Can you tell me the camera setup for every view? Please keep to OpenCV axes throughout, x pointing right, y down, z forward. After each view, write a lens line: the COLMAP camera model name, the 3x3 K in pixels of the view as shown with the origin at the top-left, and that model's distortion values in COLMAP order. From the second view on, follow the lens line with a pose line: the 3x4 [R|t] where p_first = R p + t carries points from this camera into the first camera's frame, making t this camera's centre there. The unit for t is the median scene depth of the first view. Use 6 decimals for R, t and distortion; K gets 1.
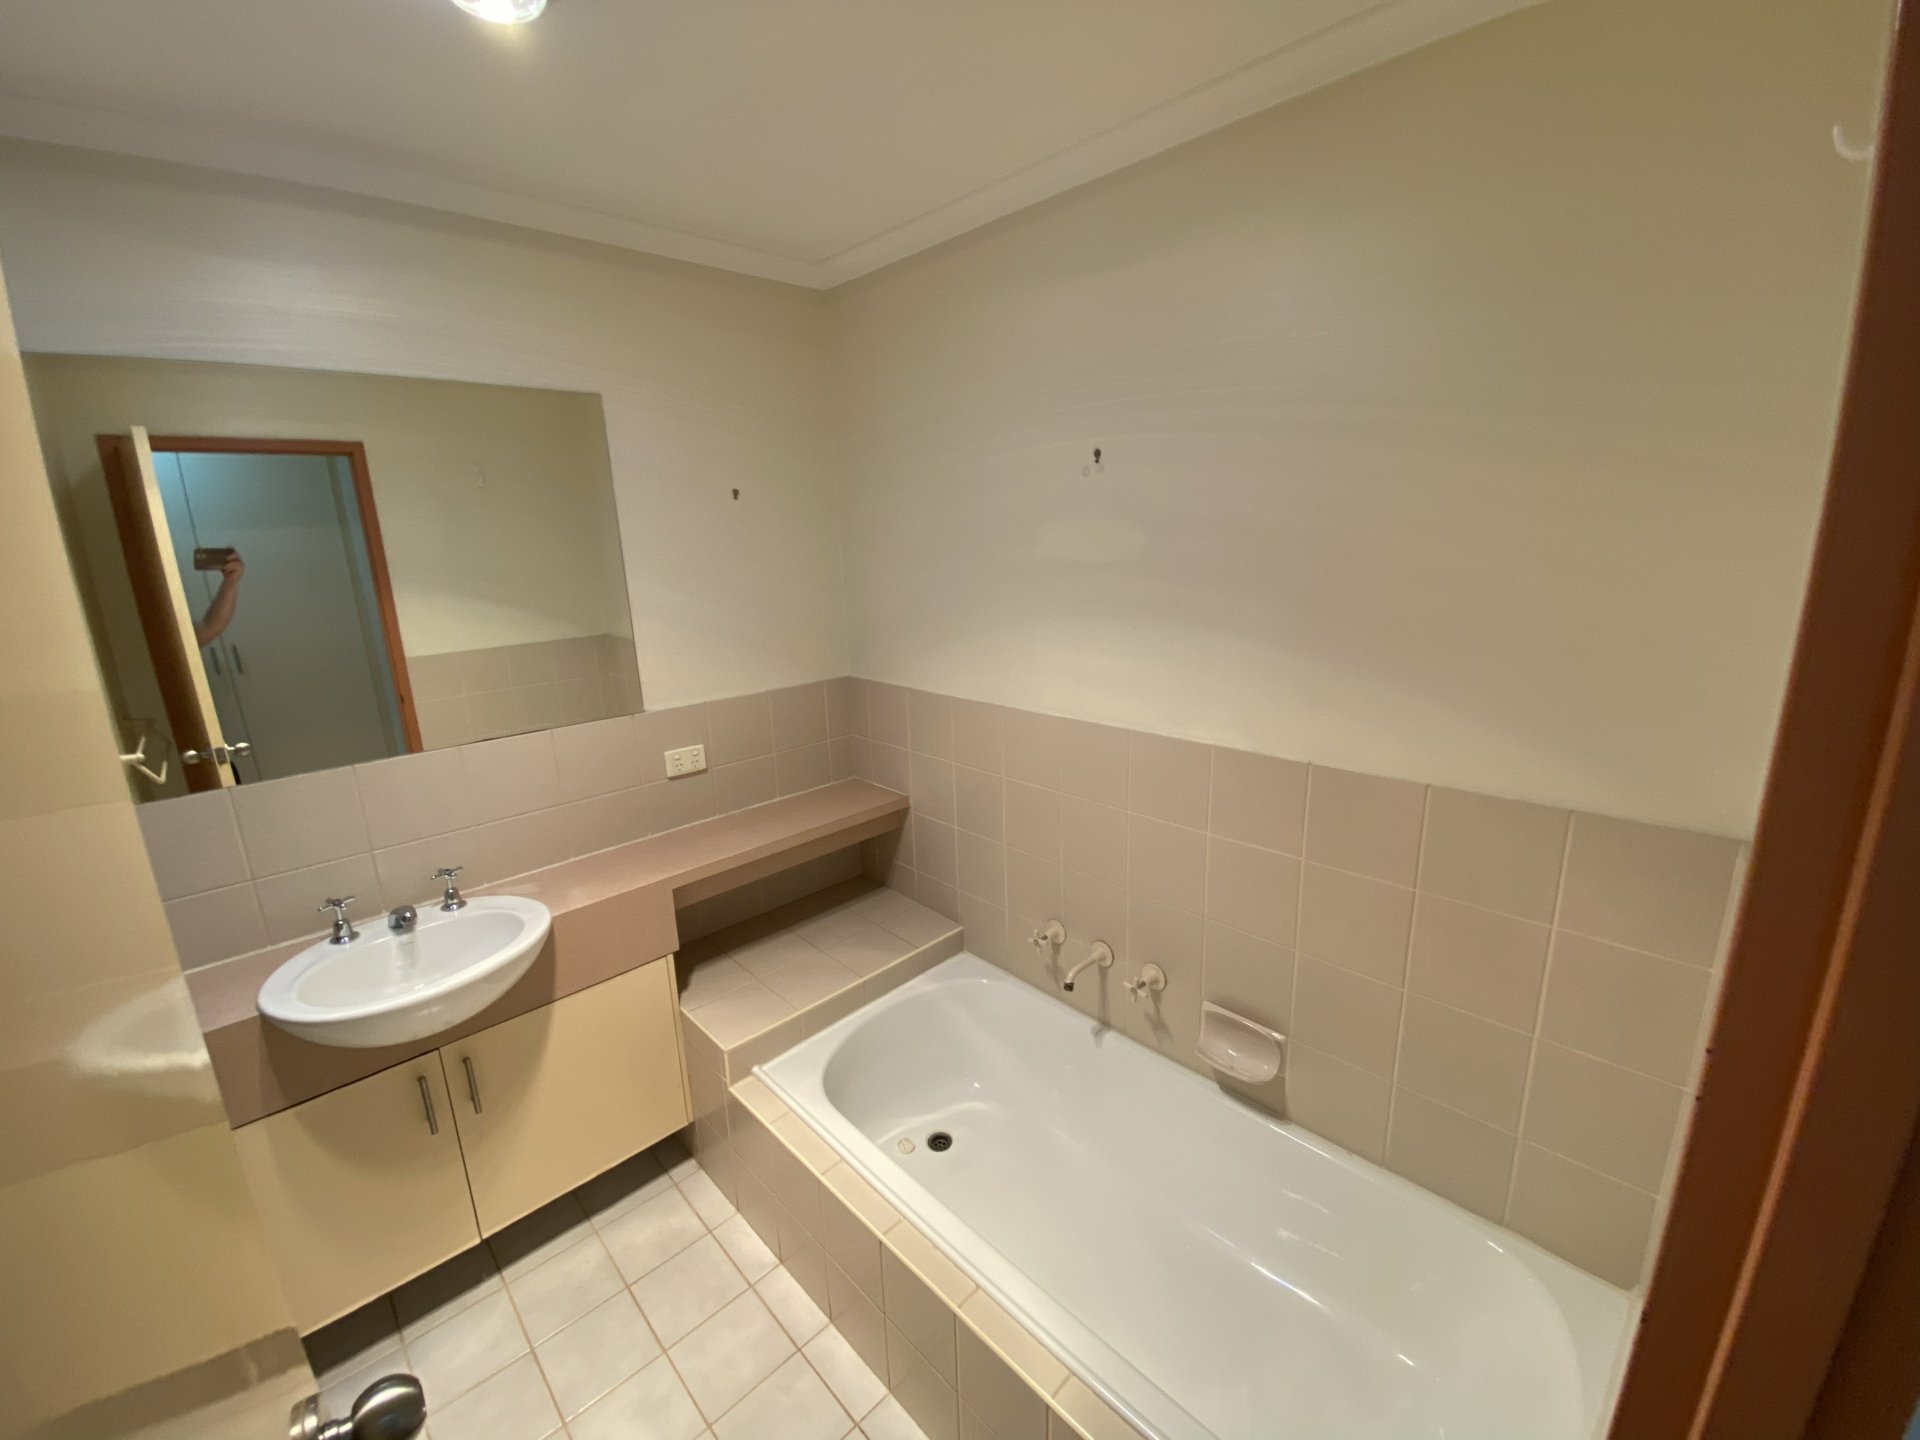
lens RADIAL K [[781.5, 0, 967.9], [0, 781.5, 718.6], [0, 0, 1]] dist [0.047909, -0.032738]
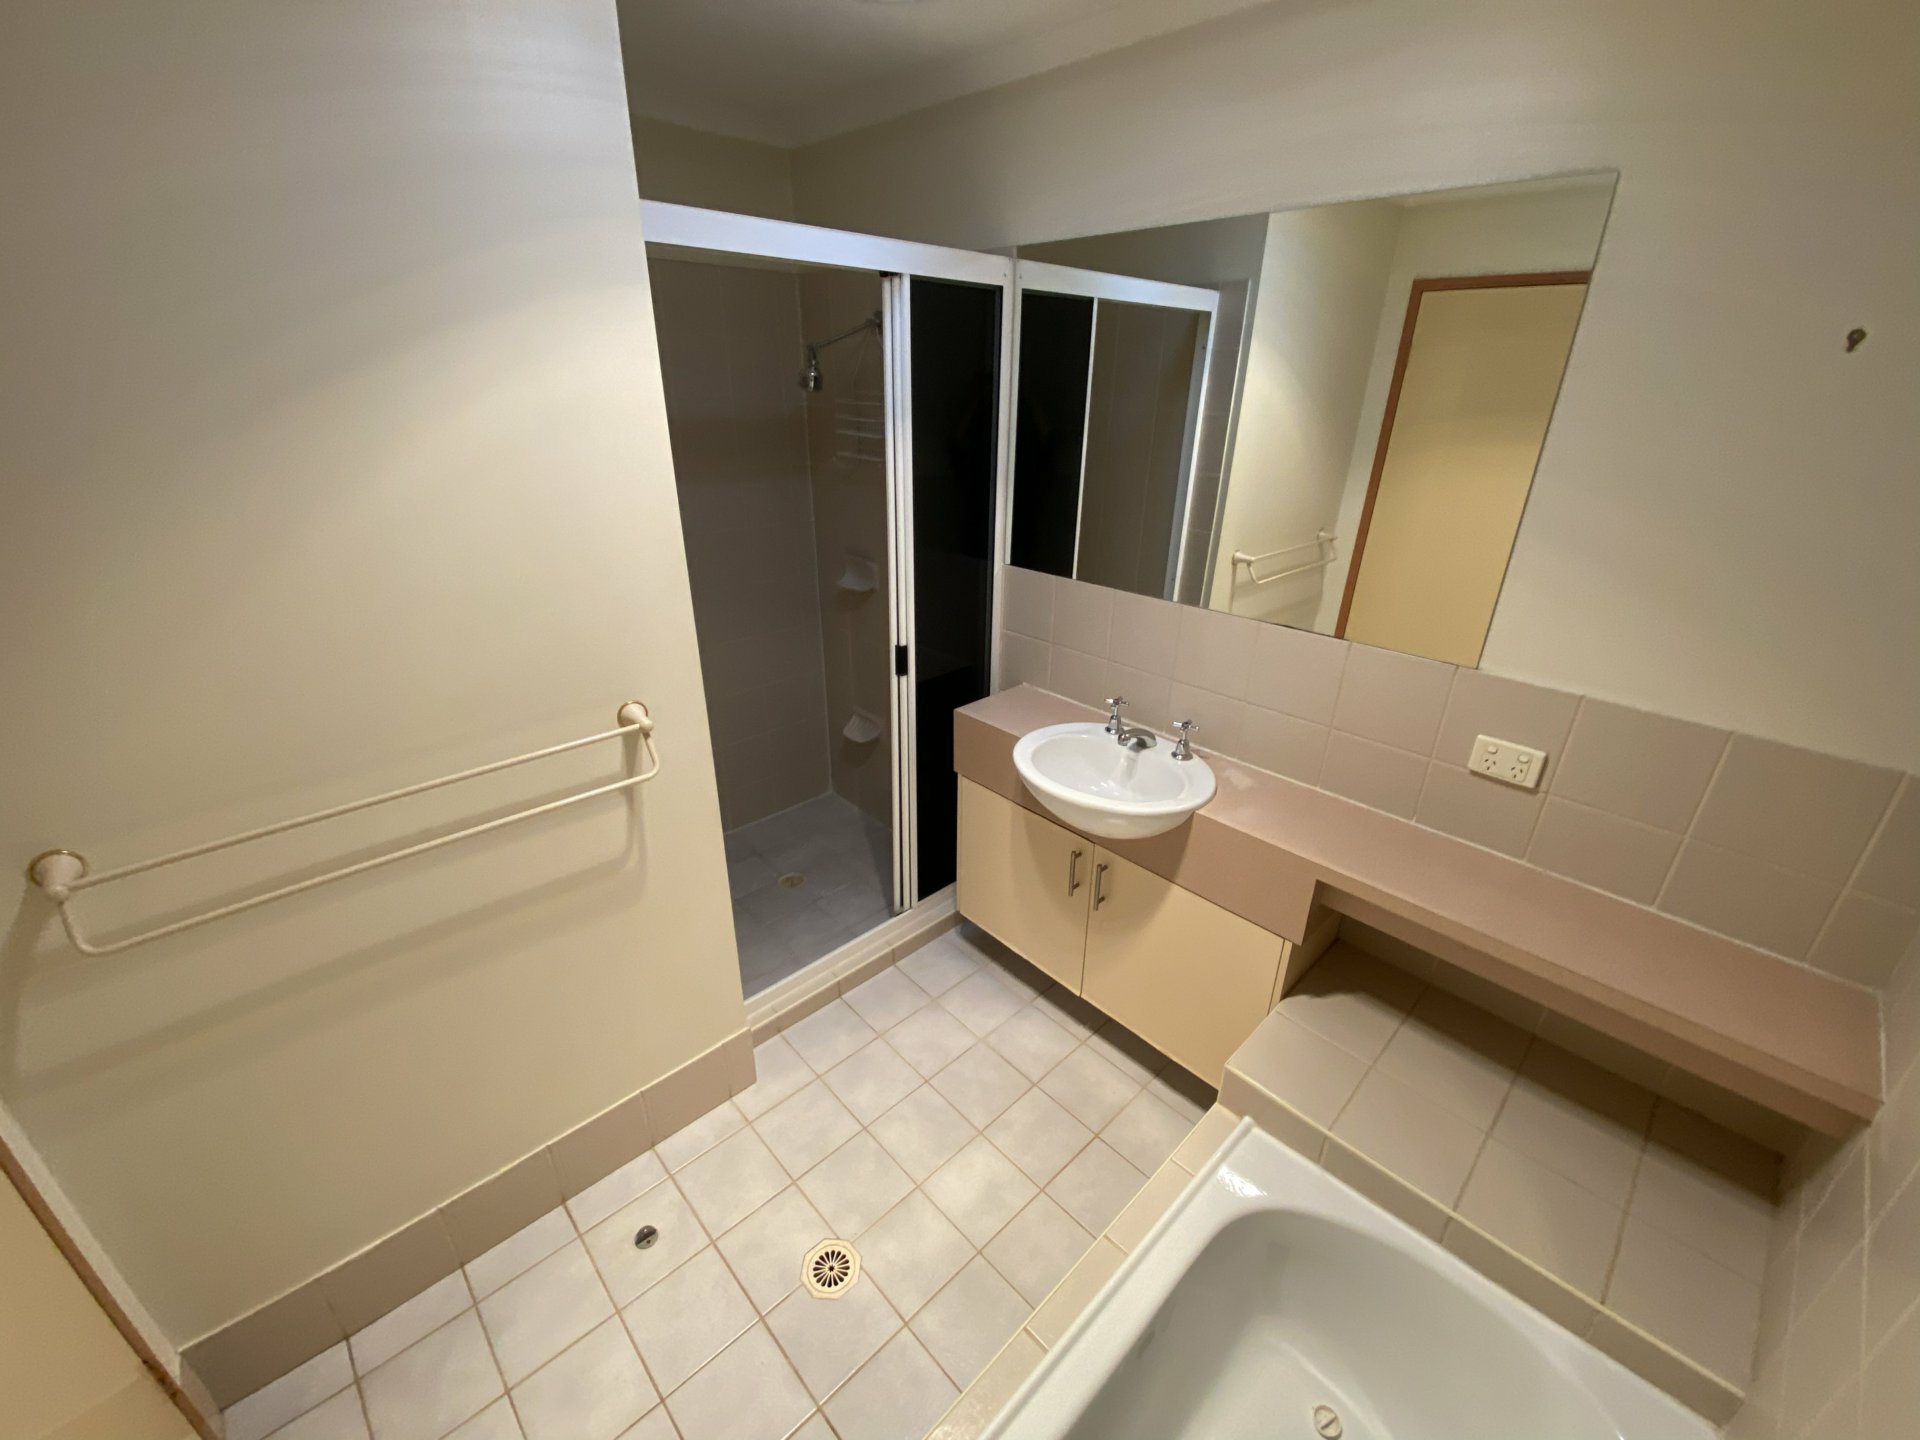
lens RADIAL K [[781.5, 0, 967.9], [0, 781.5, 718.6], [0, 0, 1]] dist [0.047909, -0.032738]
pose [[-0.007865, 0.430630, -0.902494, 0.269372], [-0.250484, 0.872900, 0.418692, -0.165156], [0.968089, 0.229353, 0.101000, 0.541200]]
